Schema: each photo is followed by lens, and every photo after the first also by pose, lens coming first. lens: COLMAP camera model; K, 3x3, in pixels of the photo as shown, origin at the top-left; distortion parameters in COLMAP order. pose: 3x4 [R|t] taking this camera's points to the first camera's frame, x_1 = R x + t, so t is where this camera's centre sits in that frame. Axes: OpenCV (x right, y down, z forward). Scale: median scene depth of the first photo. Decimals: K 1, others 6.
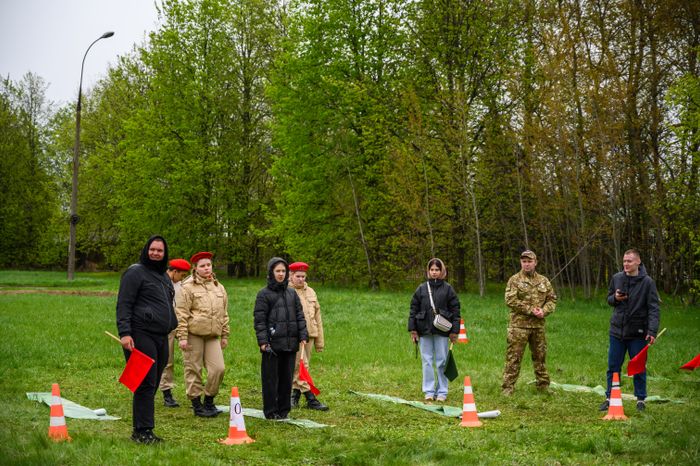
lens RADIAL K [[1407.7, 0, 350.0], [0, 1407.7, 233.0], [0, 0, 1]] dist [0.015311, 0.181098]
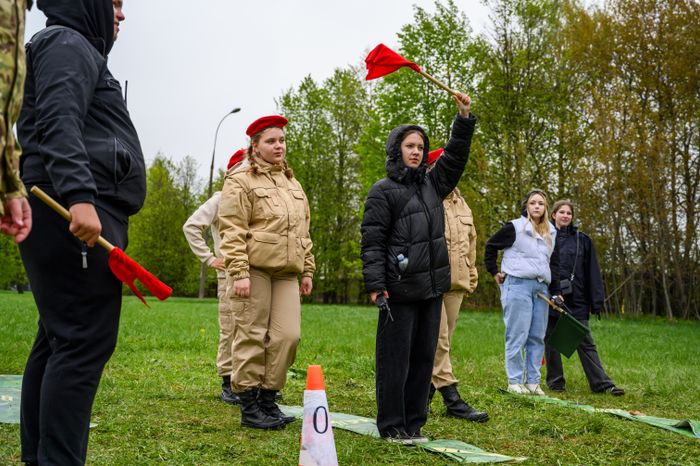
lens RADIAL K [[926.6, 0, 350.0], [0, 926.6, 233.0], [0, 0, 1]] dist [-0.011846, -0.022830]
pose [[0.997859, 0.024631, -0.060584, -0.050603], [-0.028184, 0.997888, -0.058517, 0.077388], [0.059015, 0.060099, 0.996446, 0.652194]]
